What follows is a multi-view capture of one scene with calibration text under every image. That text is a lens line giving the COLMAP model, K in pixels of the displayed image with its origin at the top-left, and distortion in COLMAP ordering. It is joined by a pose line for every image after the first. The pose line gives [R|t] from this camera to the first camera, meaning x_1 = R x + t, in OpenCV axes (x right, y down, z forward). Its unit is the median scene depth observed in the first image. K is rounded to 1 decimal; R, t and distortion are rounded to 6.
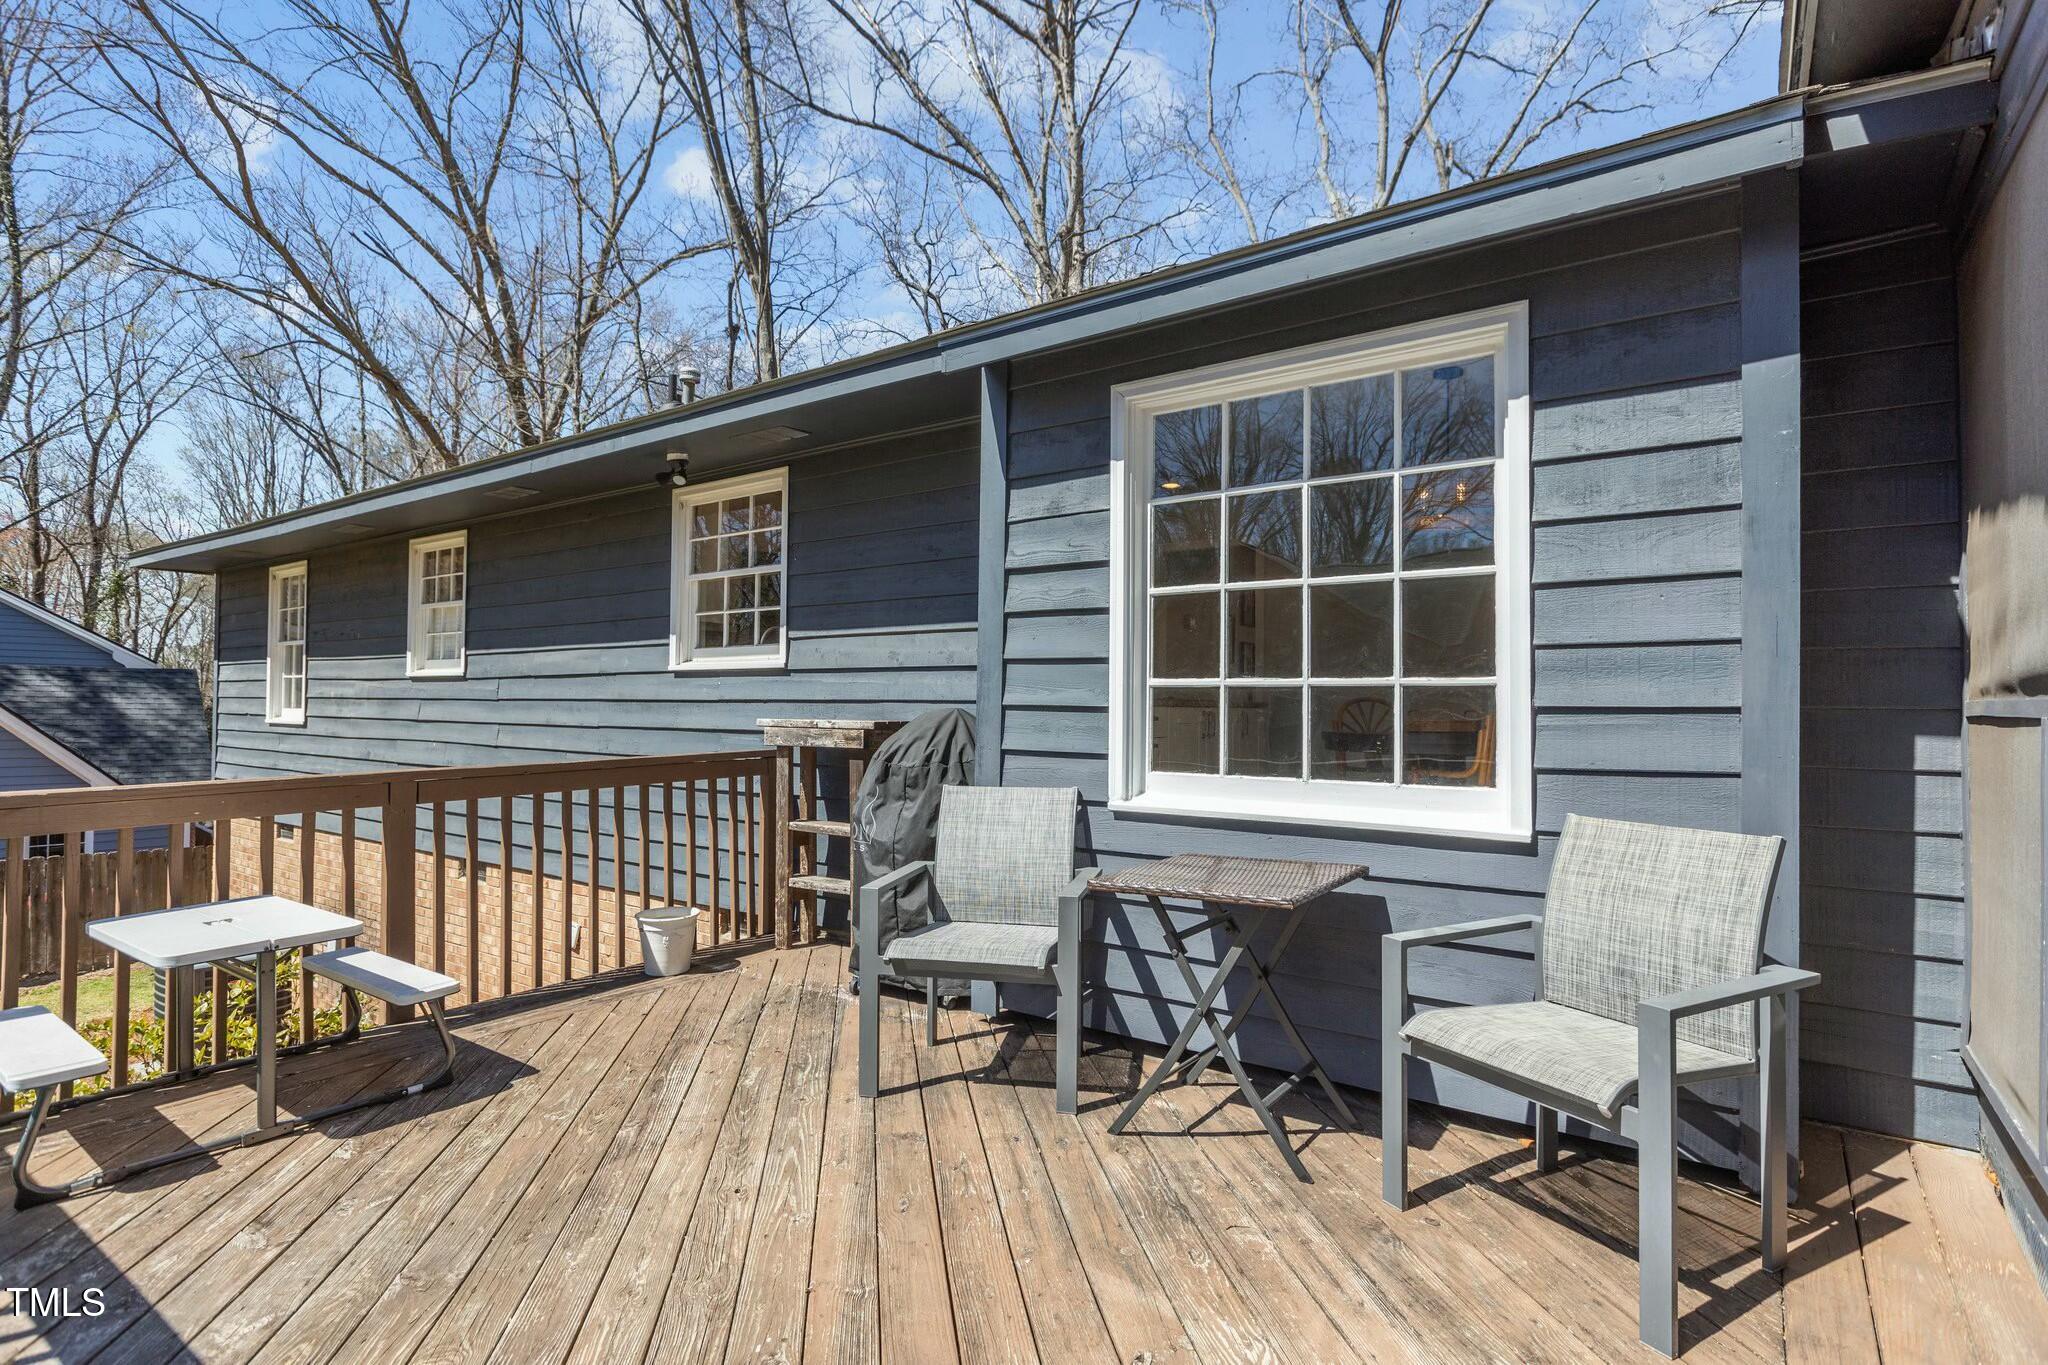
lens RADIAL K [[1074.5, 0, 1025.3], [0, 1074.5, 685.0], [0, 0, 1]] dist [-0.001040, 0.000279]
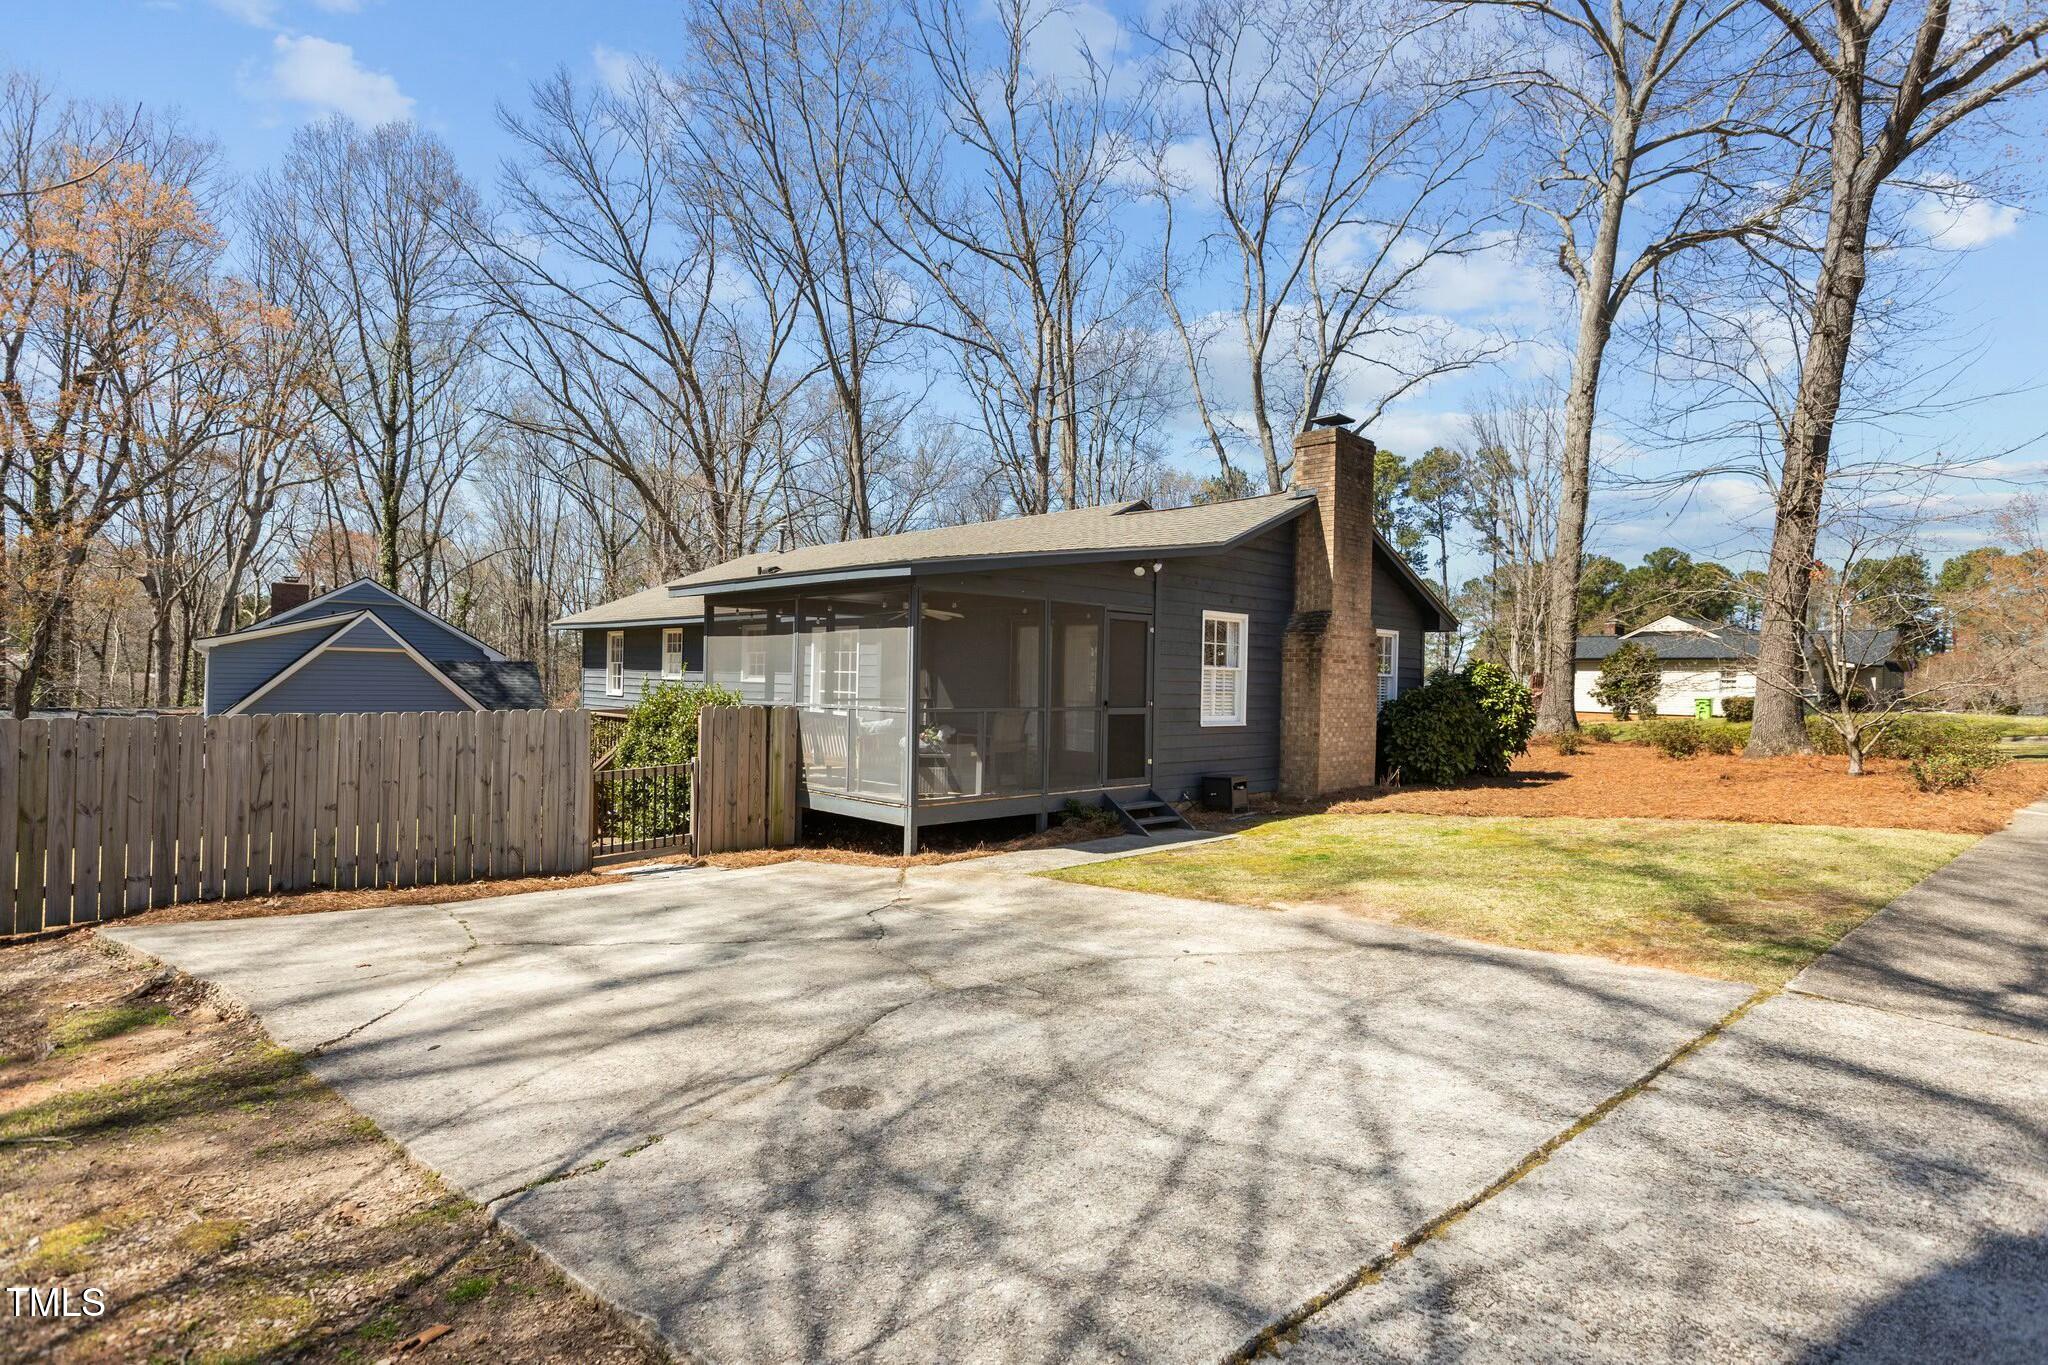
lens RADIAL K [[1074.5, 0, 1022.6], [0, 1074.5, 679.4], [0, 0, 1]] dist [-0.001040, 0.000279]
pose [[0.985977, 0.013326, -0.166348, 0.264103], [-0.009712, 0.999699, 0.022518, -0.026120], [0.166598, -0.020586, 0.985810, -0.519724]]
